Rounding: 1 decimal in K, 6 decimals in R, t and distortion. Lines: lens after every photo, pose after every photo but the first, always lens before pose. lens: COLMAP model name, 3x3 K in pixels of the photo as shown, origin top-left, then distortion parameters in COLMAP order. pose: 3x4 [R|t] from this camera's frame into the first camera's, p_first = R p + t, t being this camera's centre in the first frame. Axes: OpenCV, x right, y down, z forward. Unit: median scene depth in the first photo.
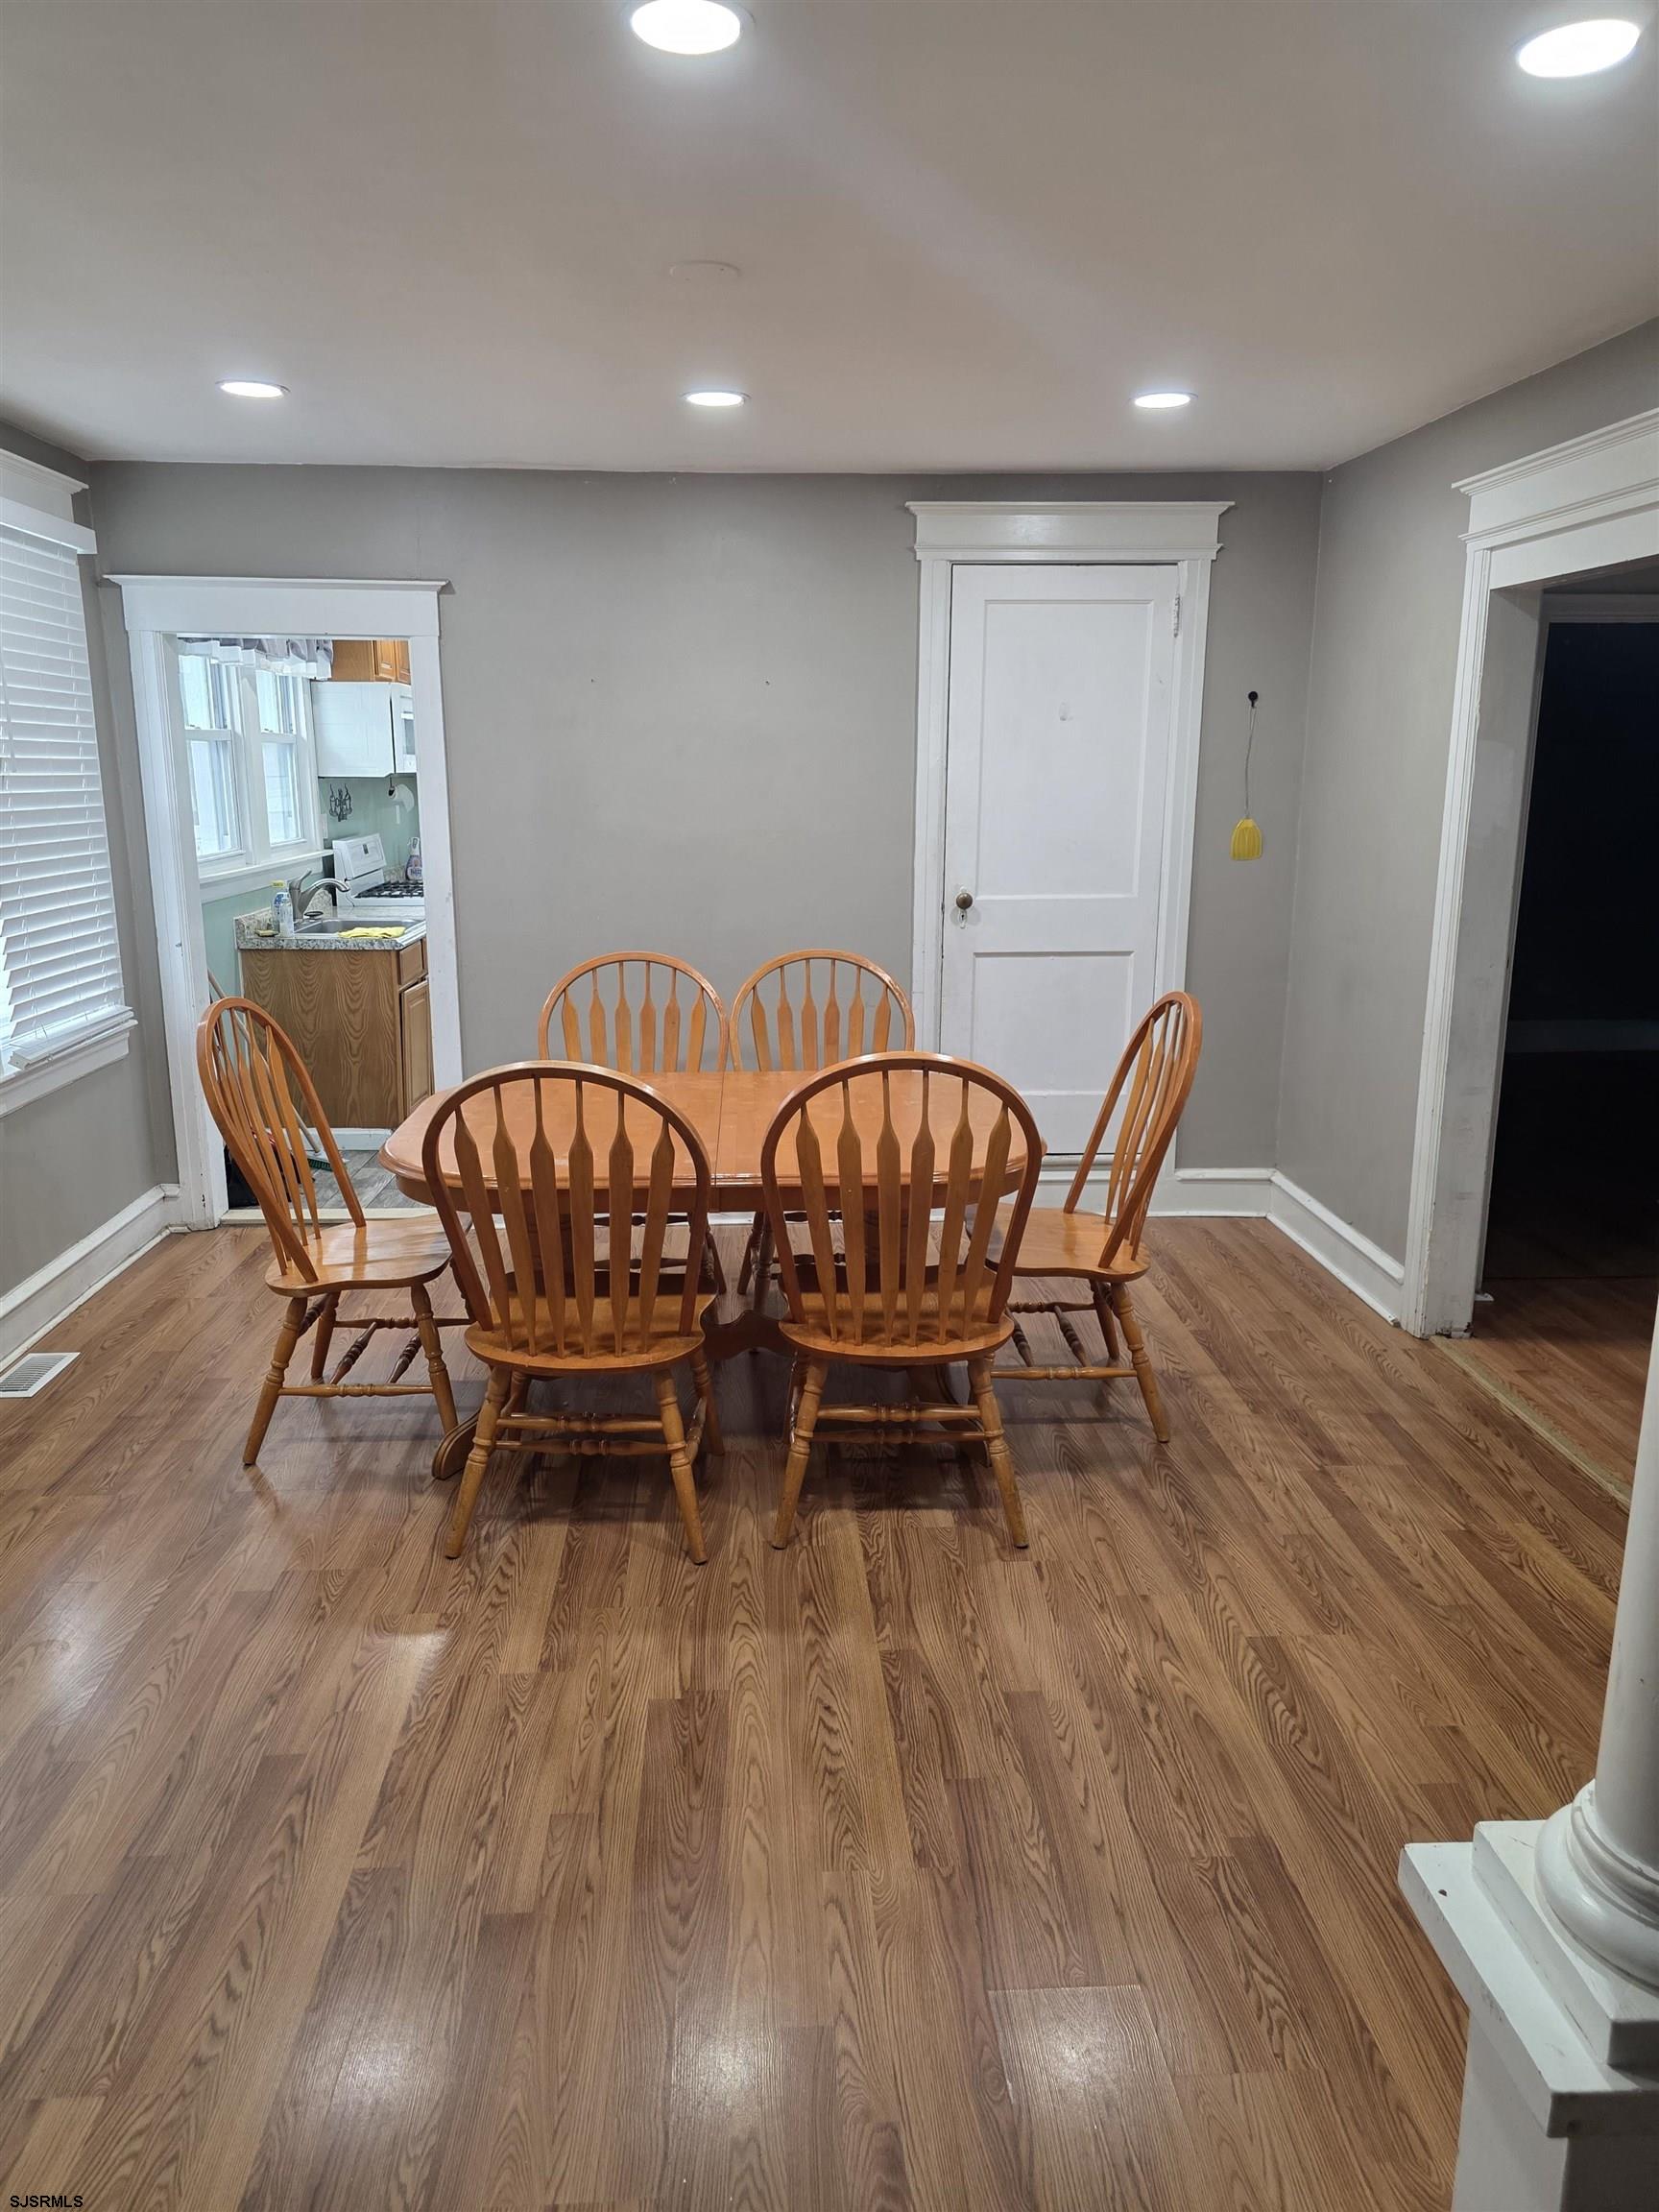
lens RADIAL K [[1482.8, 0, 815.6], [0, 1482.8, 1106.6], [0, 0, 1]] dist [0.029136, -0.002051]
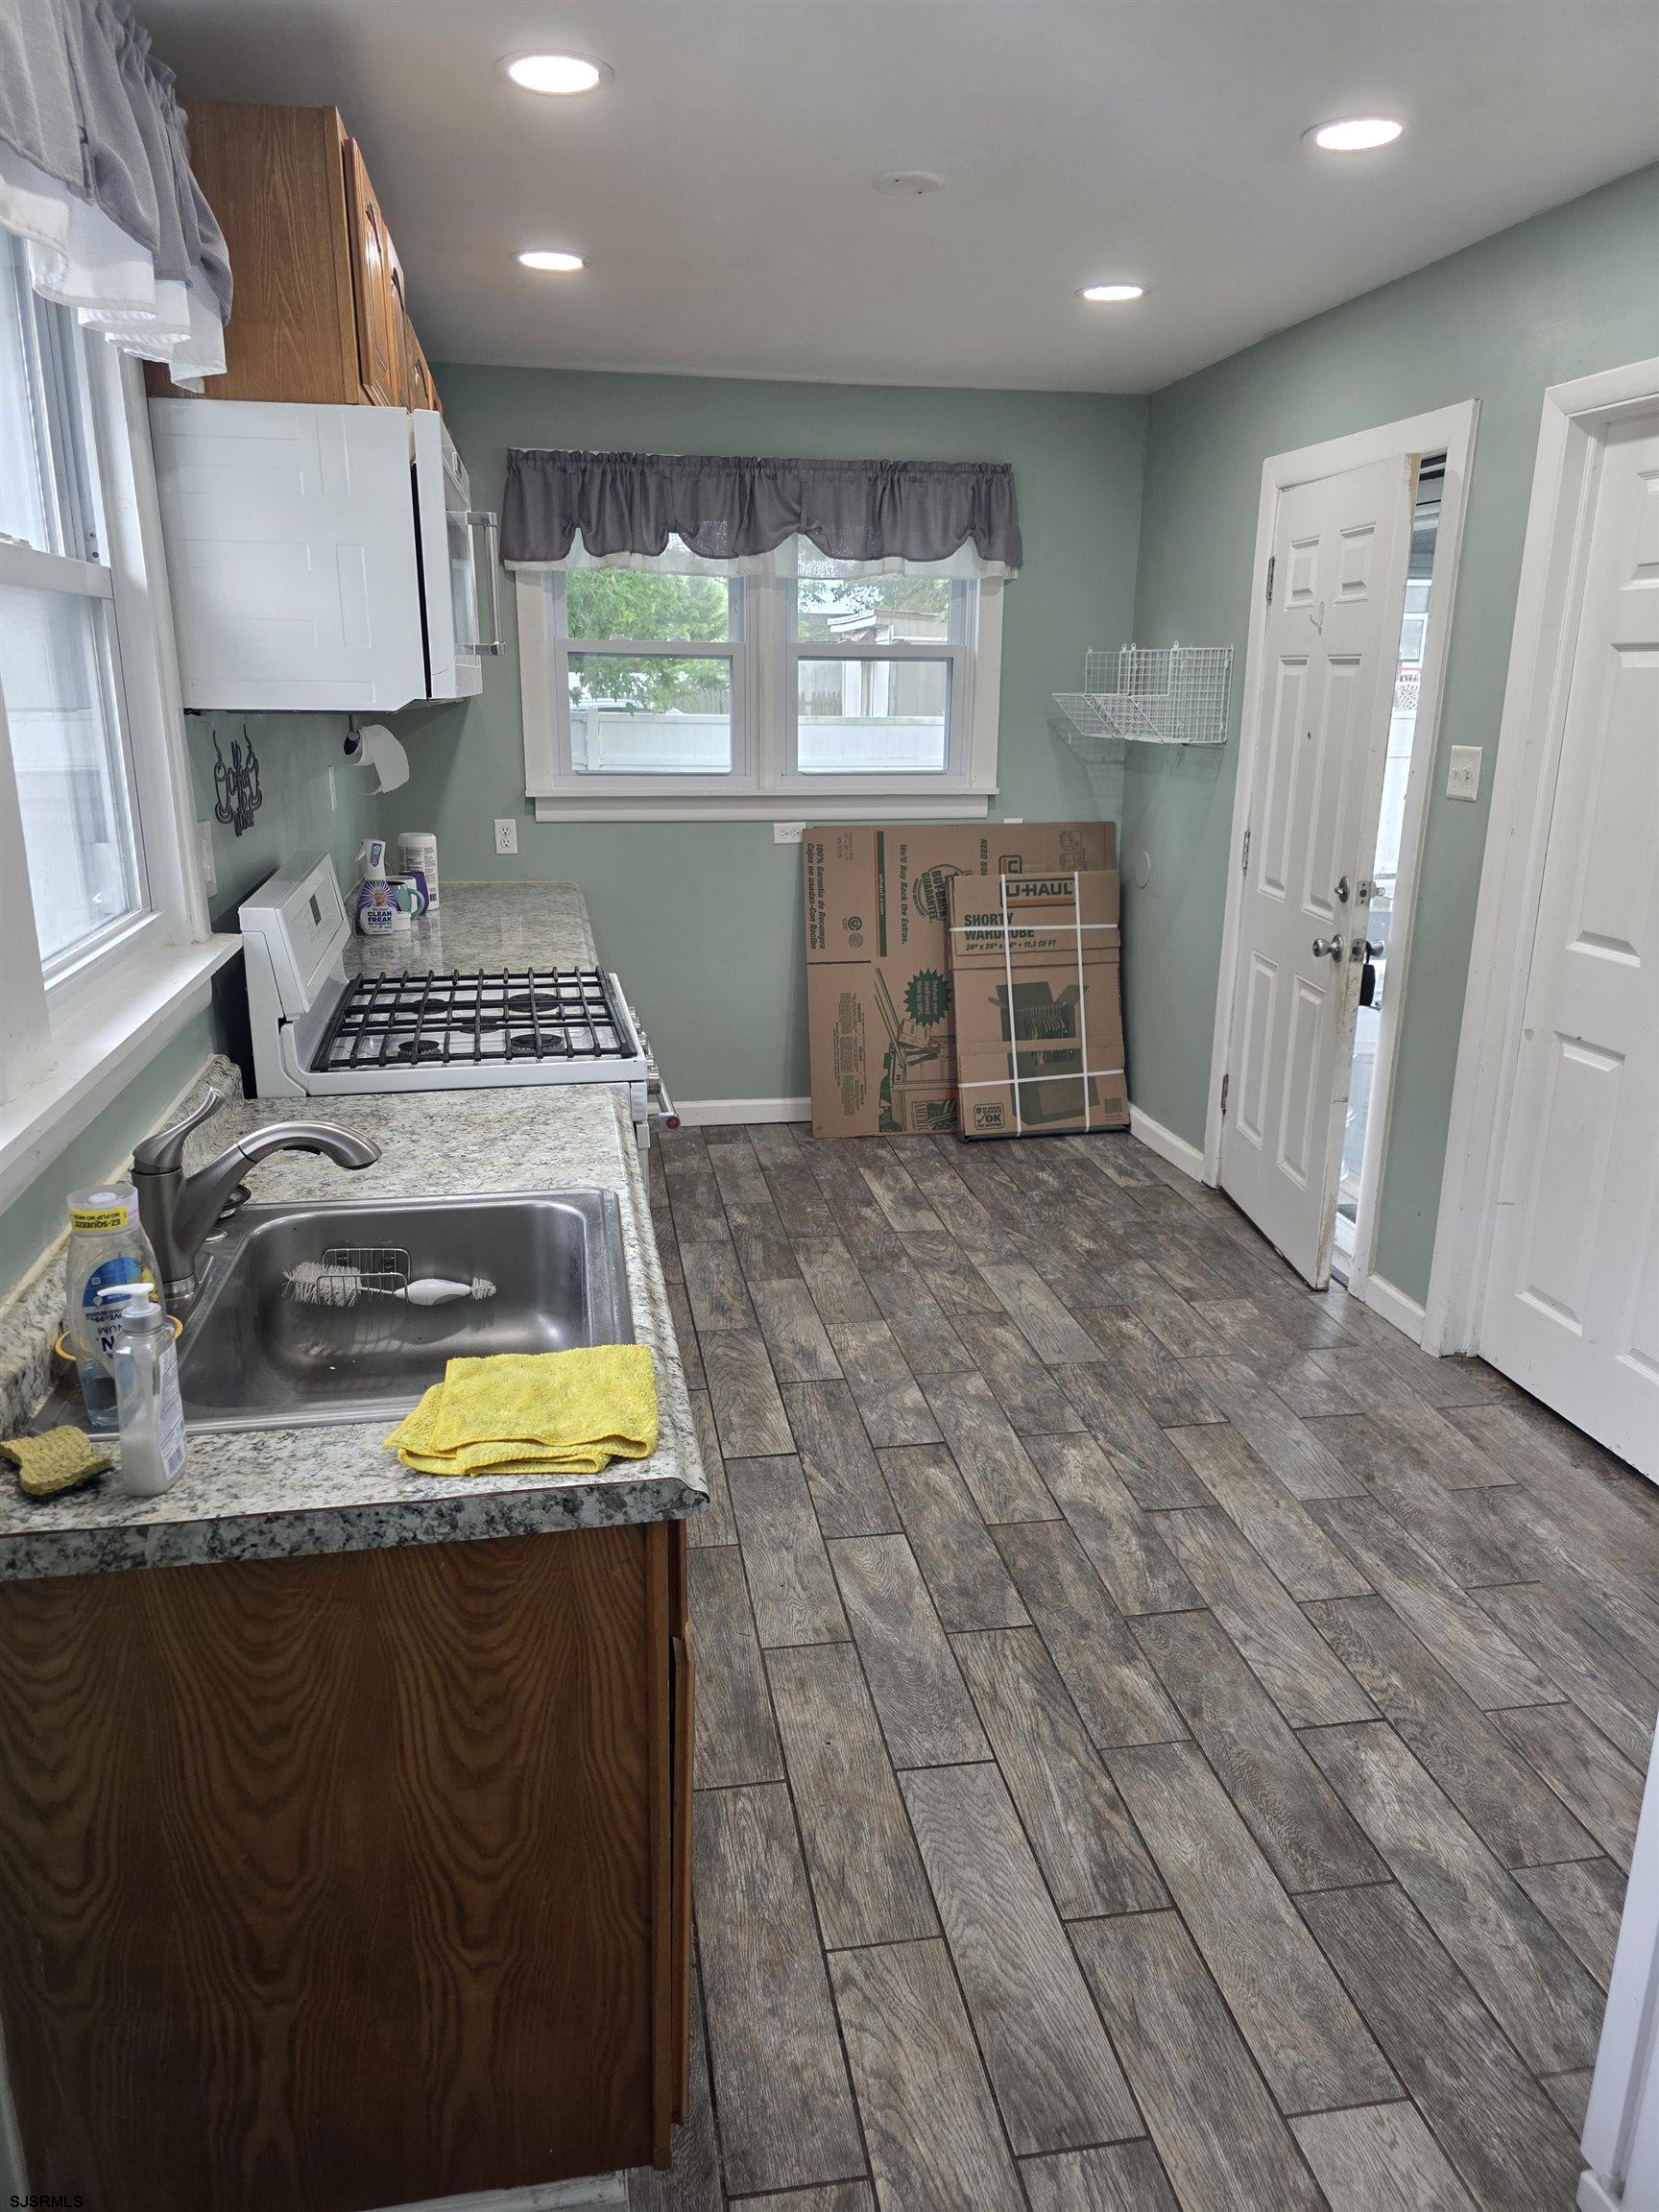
lens RADIAL K [[1482.8, 0, 815.6], [0, 1482.8, 1106.6], [0, 0, 1]] dist [0.029136, -0.002051]
pose [[0.991190, -0.031002, 0.128765, -0.251544], [0.024320, 0.998291, 0.053147, -0.154969], [-0.130192, -0.049547, 0.990250, 0.681859]]
